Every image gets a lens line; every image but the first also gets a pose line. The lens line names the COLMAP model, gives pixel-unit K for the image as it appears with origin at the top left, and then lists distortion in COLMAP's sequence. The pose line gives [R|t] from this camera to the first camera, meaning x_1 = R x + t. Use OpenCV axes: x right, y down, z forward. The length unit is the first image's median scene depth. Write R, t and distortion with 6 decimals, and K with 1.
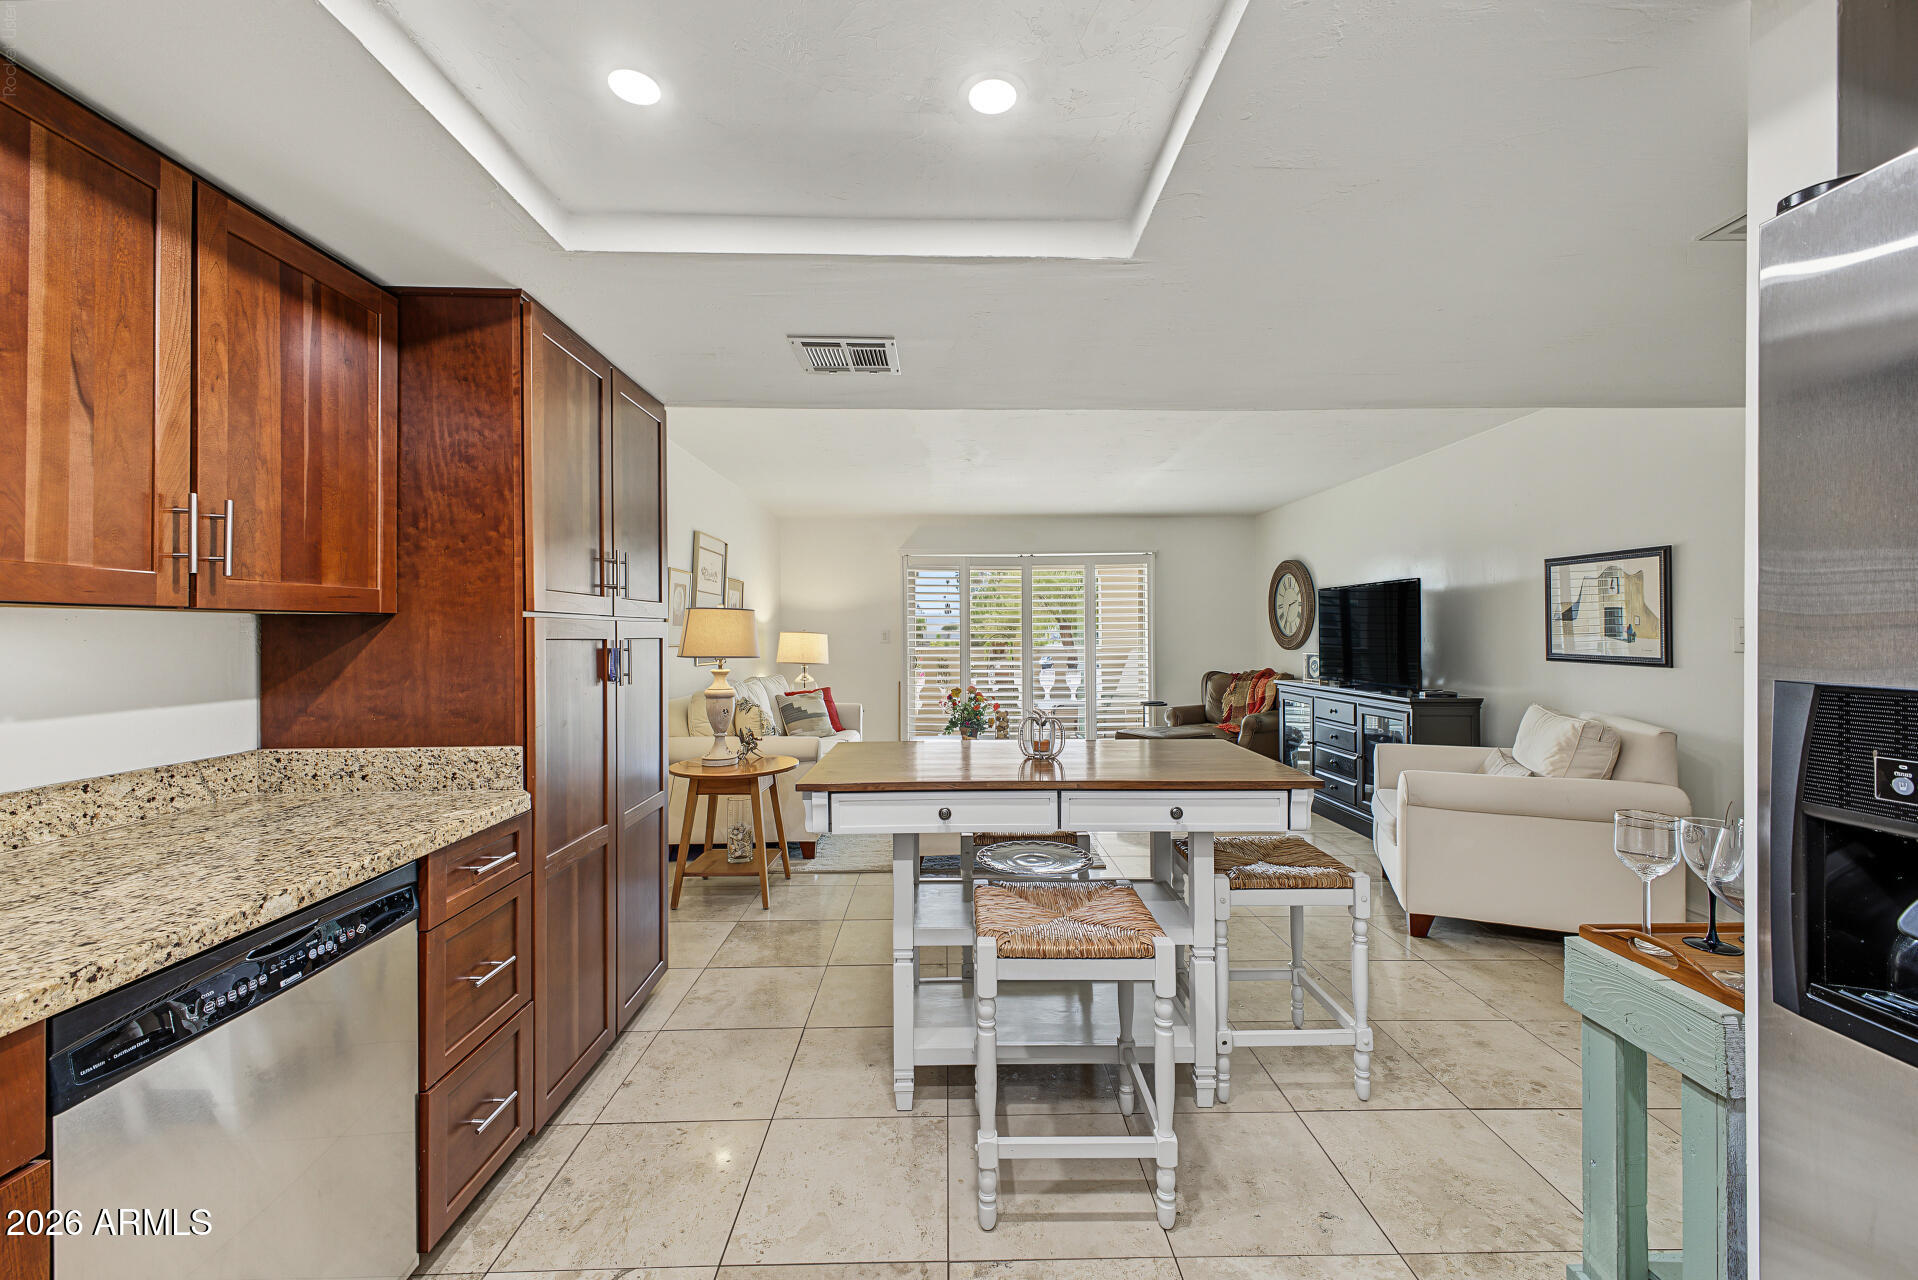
lens RADIAL K [[763.5, 0, 962.0], [0, 763.5, 629.3], [0, 0, 1]] dist [0.015763, -0.004021]
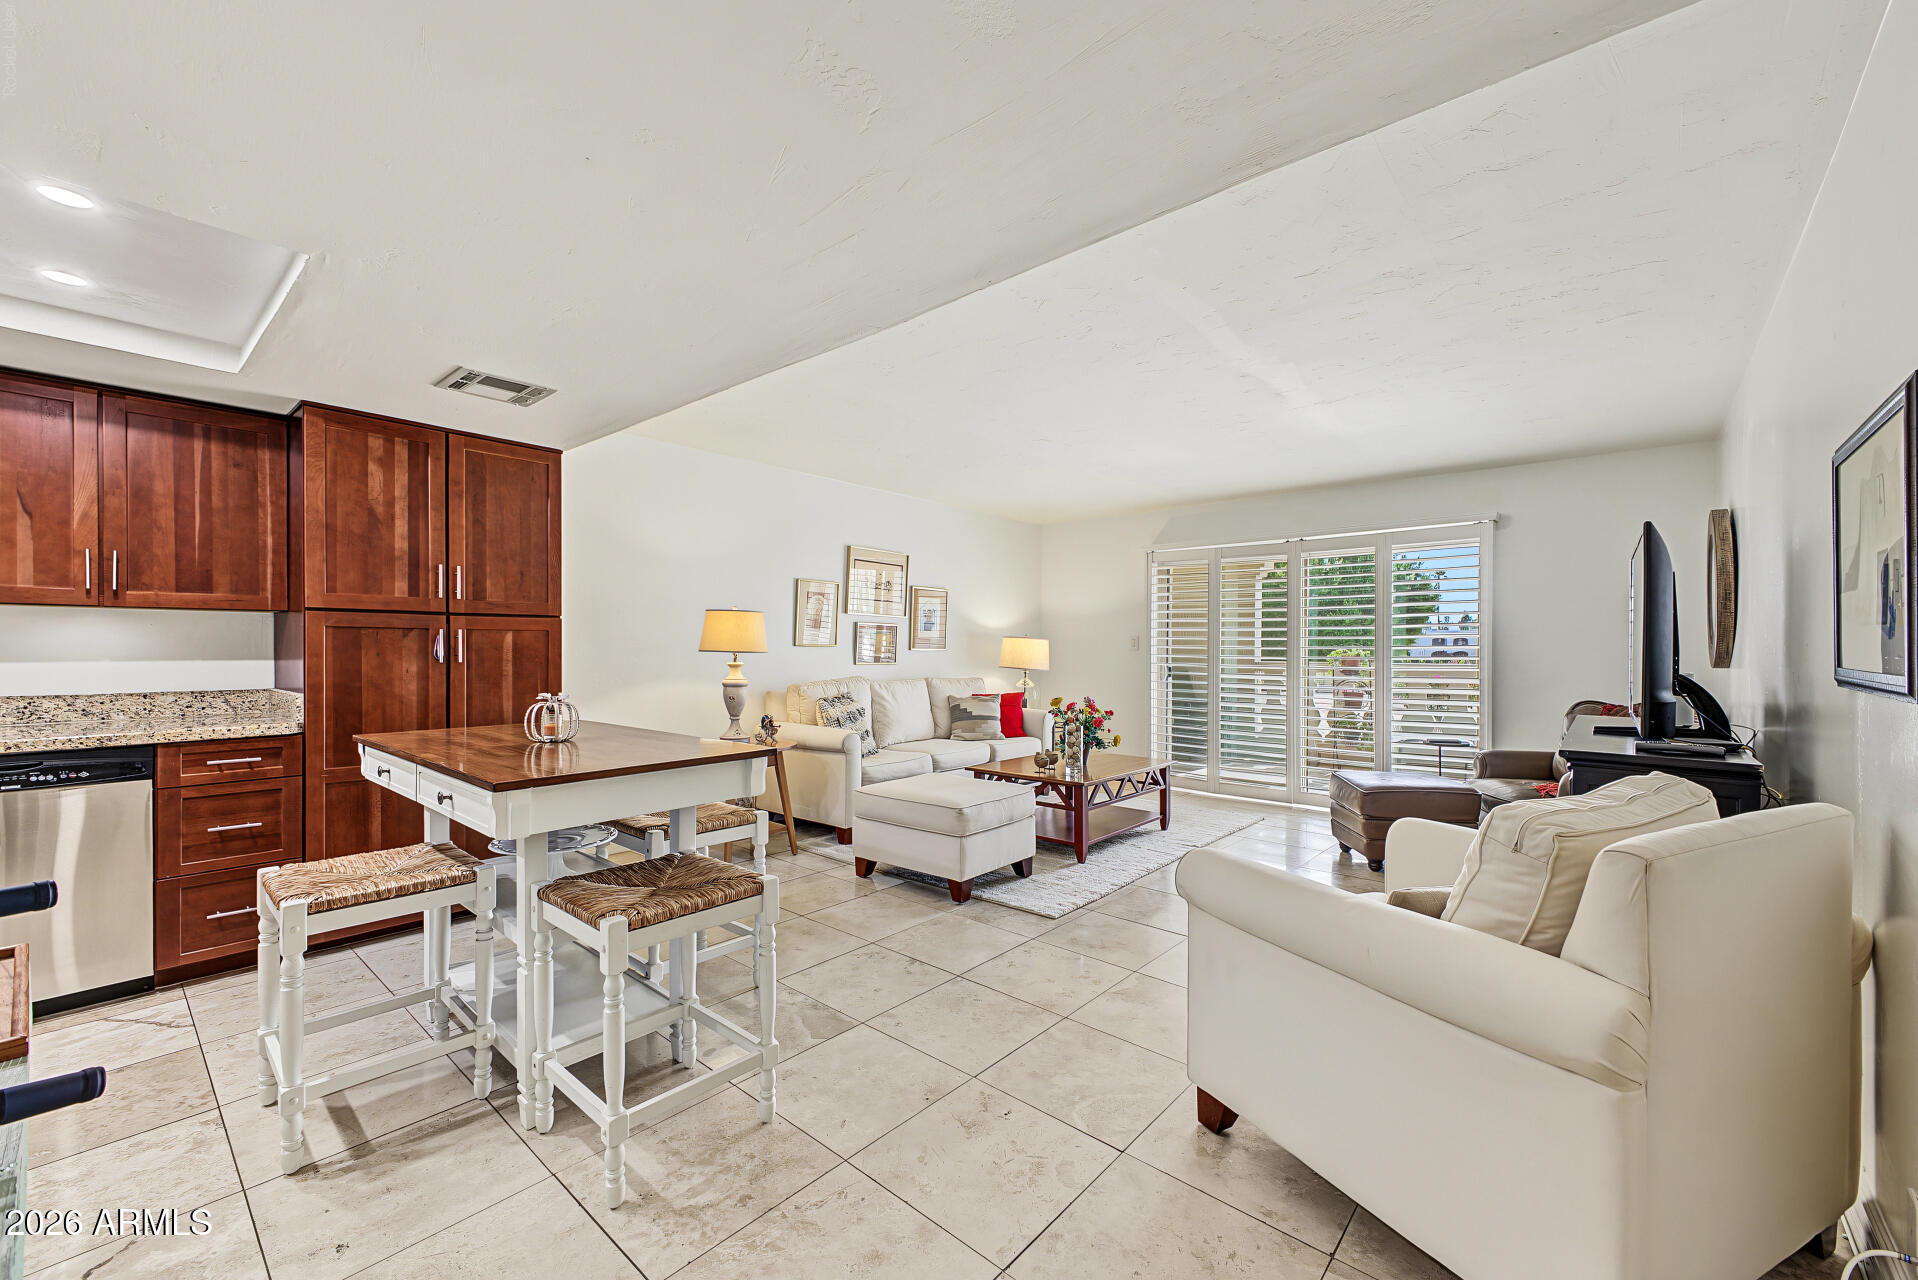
lens RADIAL K [[763.5, 0, 957.9], [0, 763.5, 650.0], [0, 0, 1]] dist [0.015763, -0.004021]
pose [[0.738185, 0.010130, -0.674522, 0.930177], [-0.005718, 0.999945, 0.008760, 0.026065], [0.674574, -0.002610, 0.738202, 0.474035]]
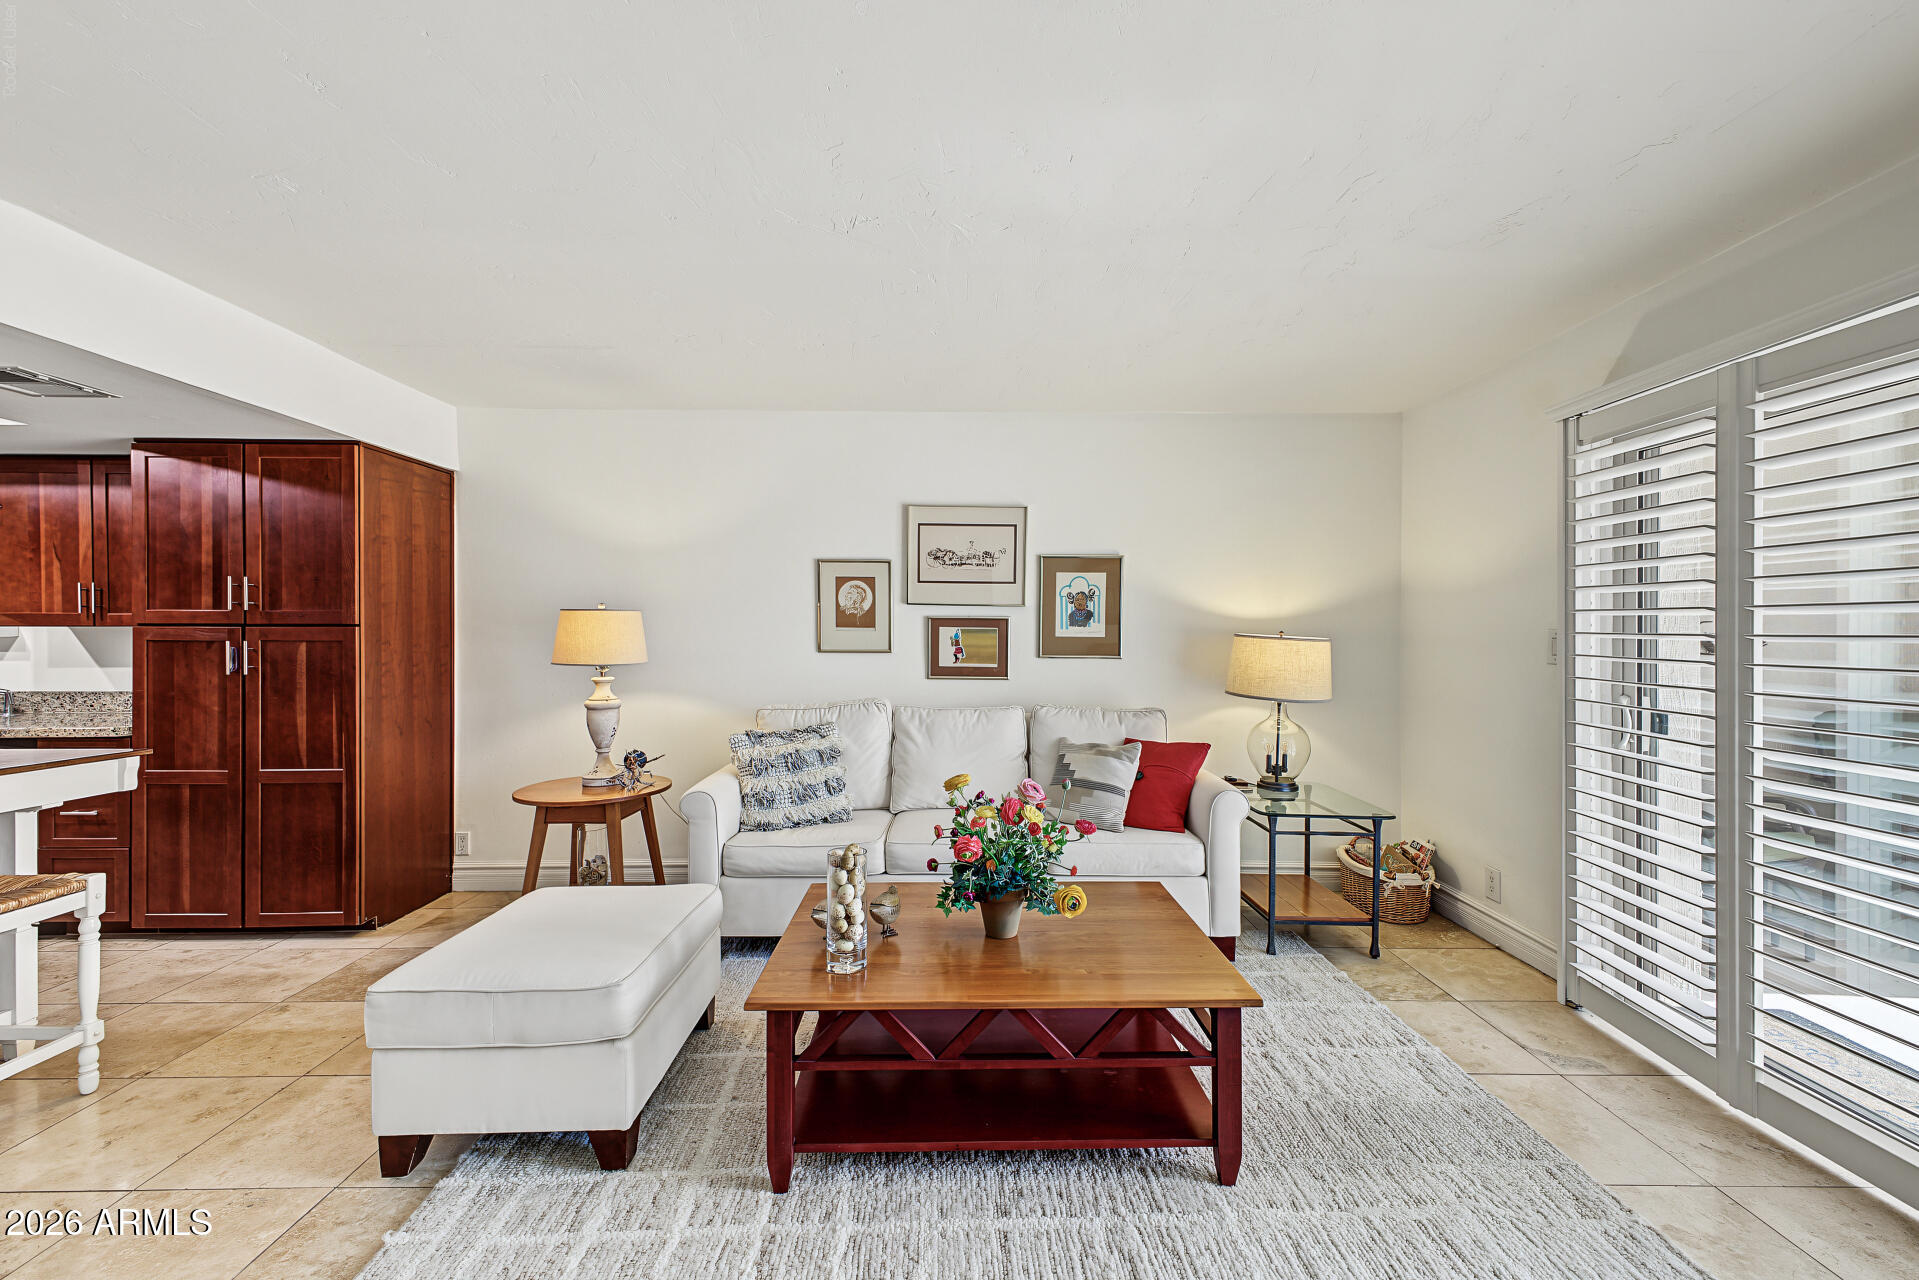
lens RADIAL K [[763.9, 0, 966.4], [0, 763.9, 638.8], [0, 0, 1]] dist [0.015763, -0.004021]
pose [[-0.012181, 0.007136, -0.999900, 0.732963], [0.002693, 0.999971, 0.007104, 0.001890], [0.999922, -0.002607, -0.012199, 1.853537]]
